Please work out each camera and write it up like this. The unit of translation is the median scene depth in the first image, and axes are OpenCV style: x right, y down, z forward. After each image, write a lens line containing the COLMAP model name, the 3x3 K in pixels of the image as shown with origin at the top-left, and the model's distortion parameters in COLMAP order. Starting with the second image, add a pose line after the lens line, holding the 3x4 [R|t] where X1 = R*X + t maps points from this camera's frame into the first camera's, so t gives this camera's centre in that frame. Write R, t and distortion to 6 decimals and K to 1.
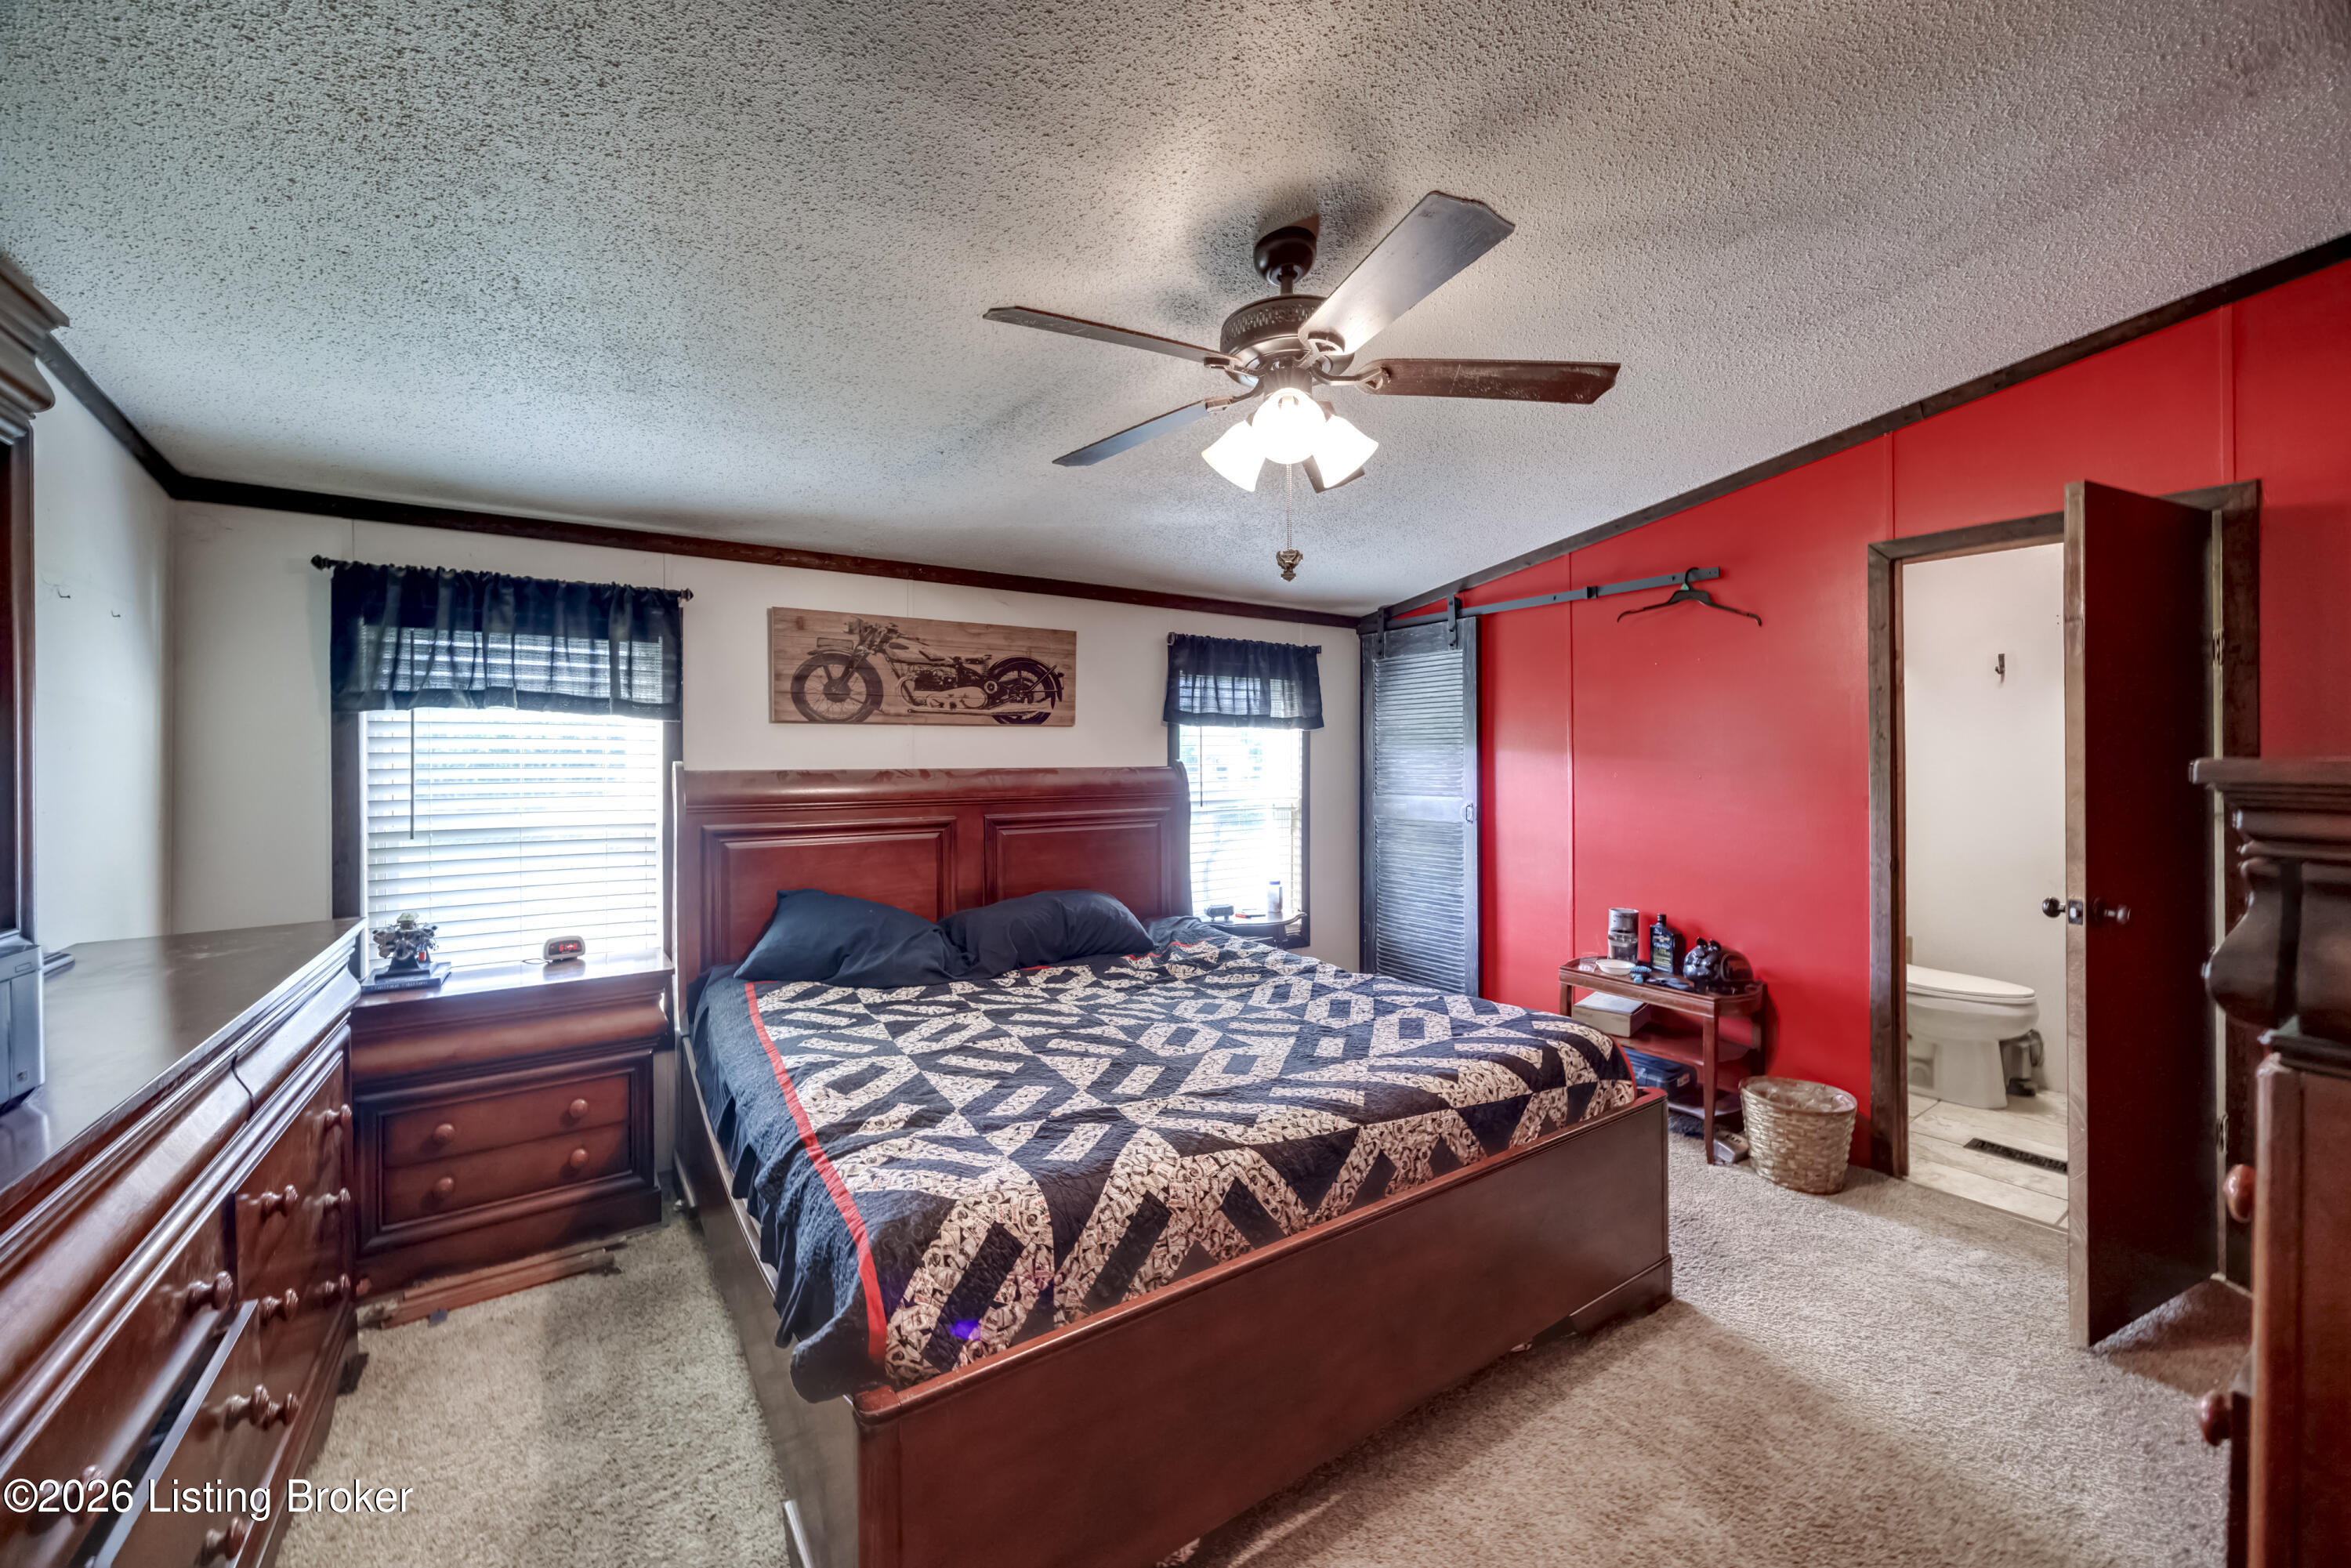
lens RADIAL K [[892.8, 0, 1176.3], [0, 892.8, 778.1], [0, 0, 1]] dist [-0.001178, -0.000162]
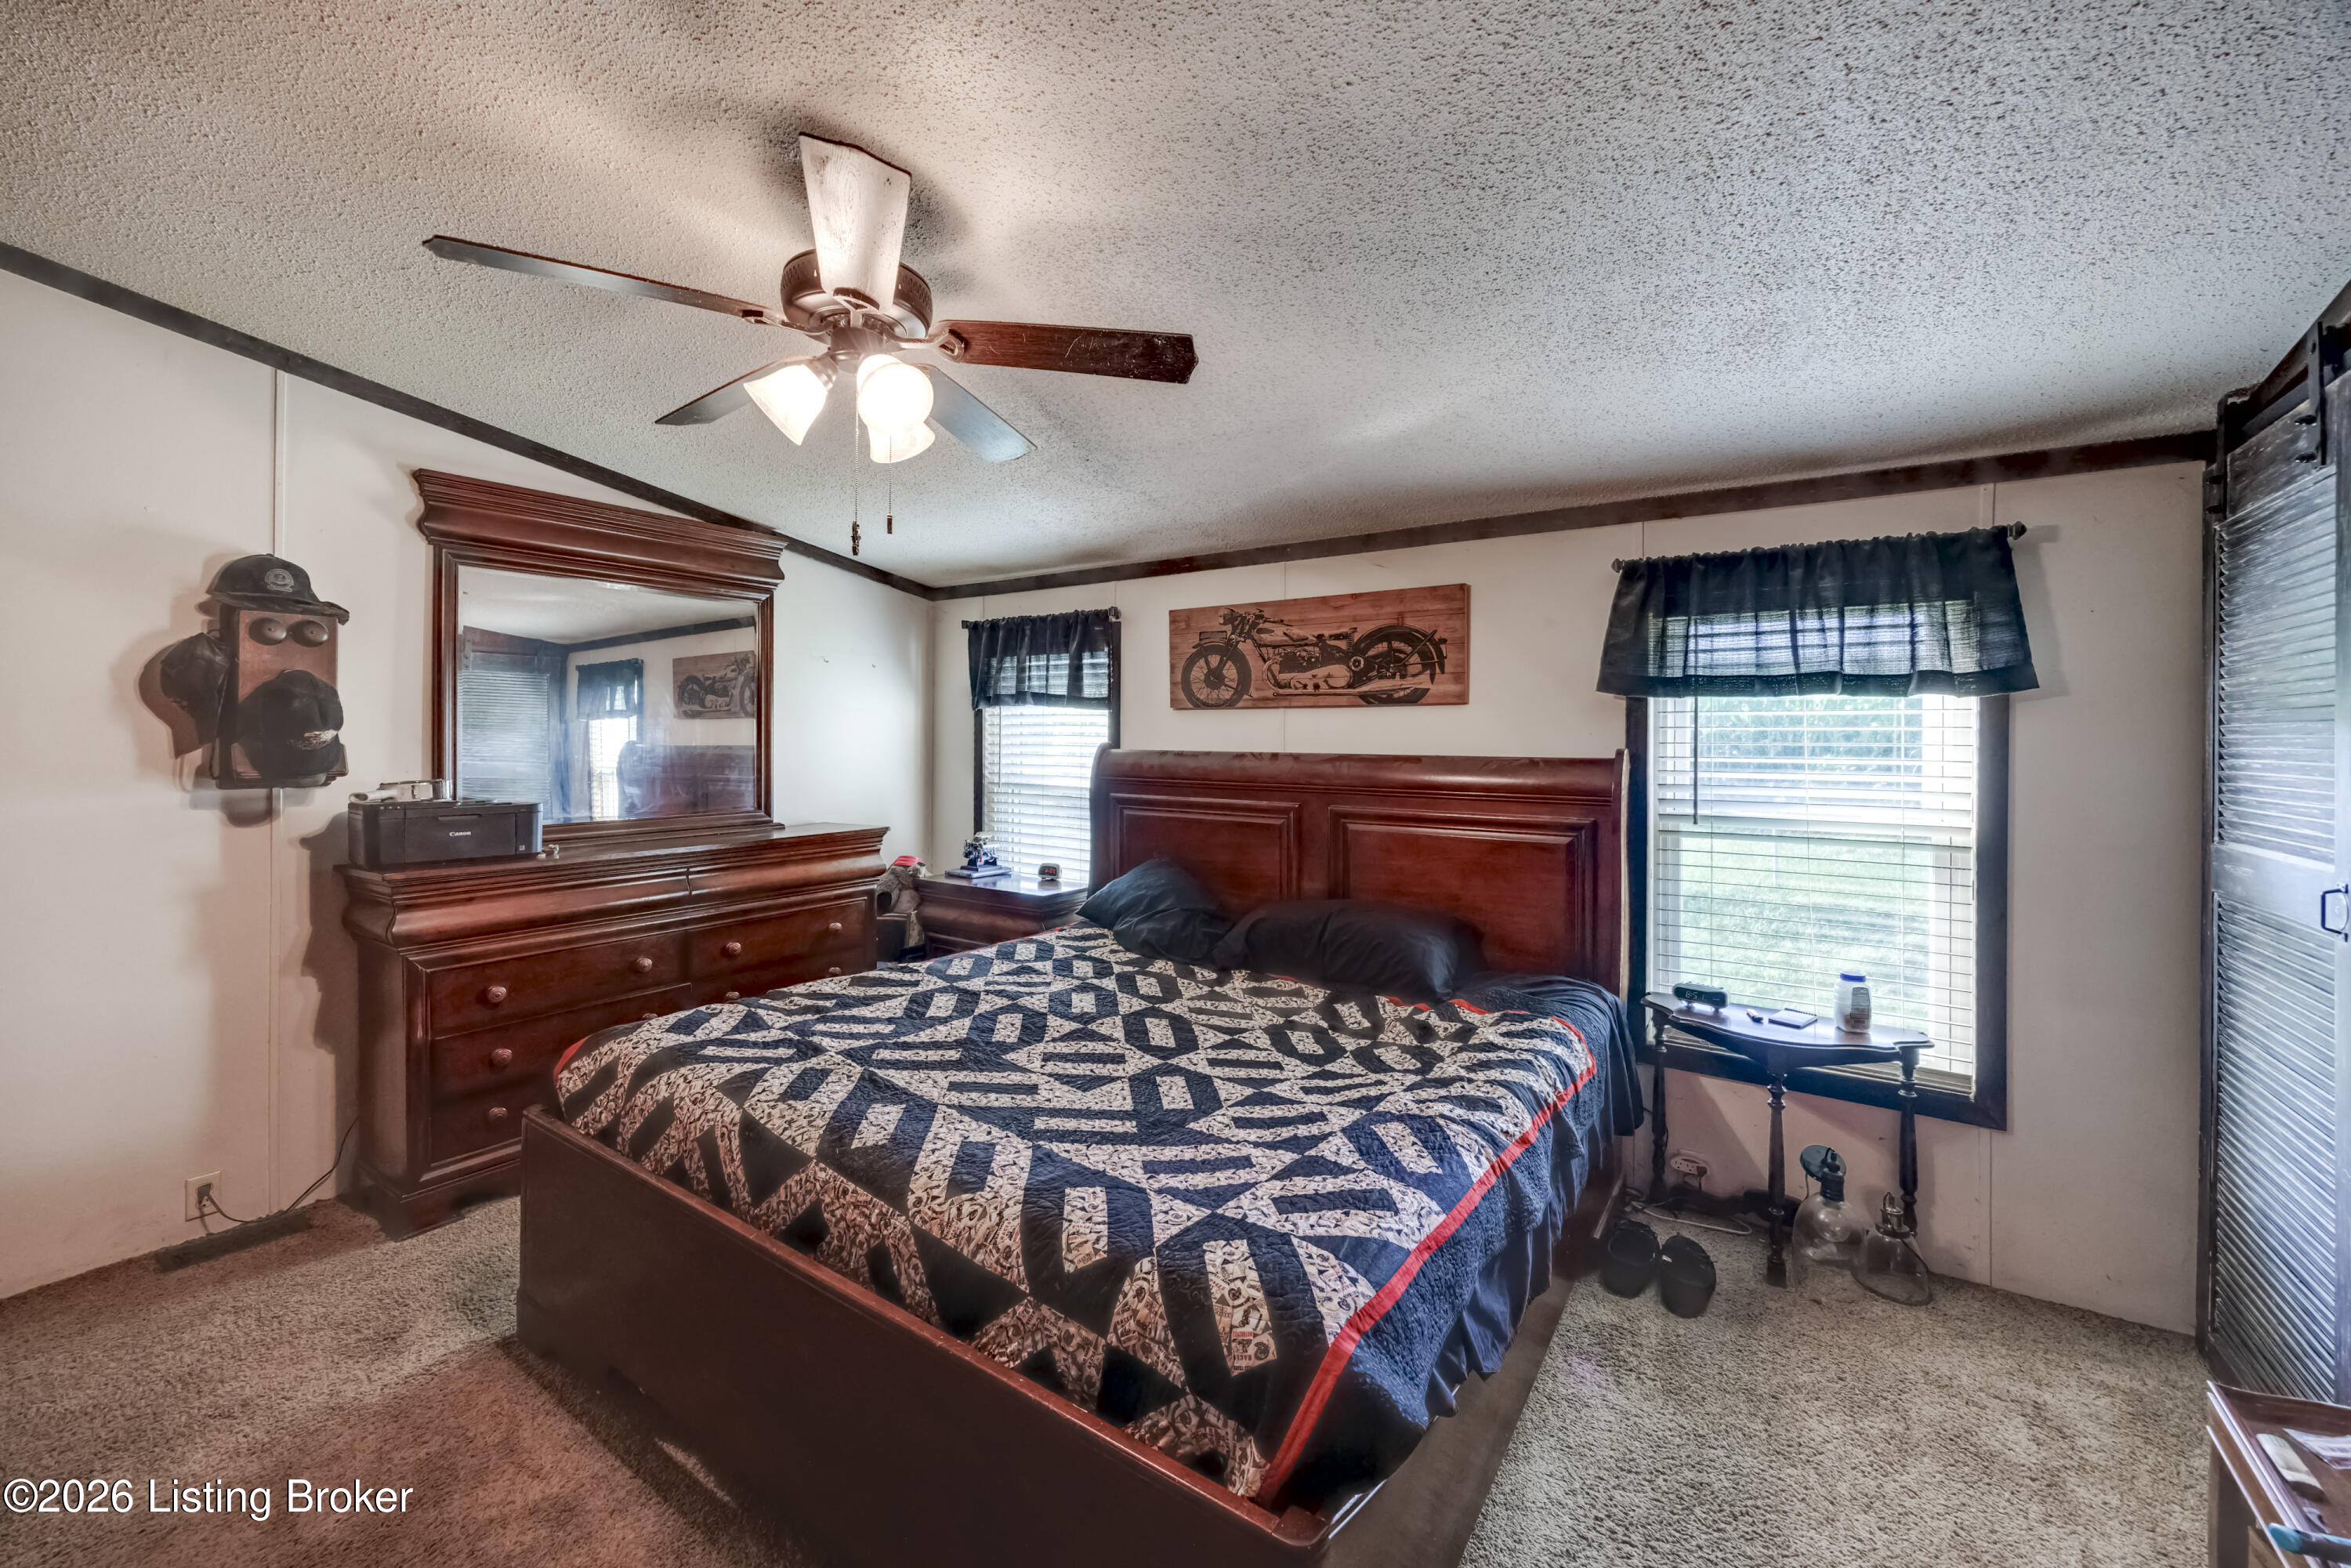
lens RADIAL K [[937.6, 0, 1195.5], [0, 937.6, 763.9], [0, 0, 1]] dist [0.001057, 0.000083]
pose [[0.363751, 0.035325, -0.930826, 0.663352], [-0.030463, 0.999197, 0.026015, -0.022817], [0.930998, 0.018893, 0.364535, 0.553437]]
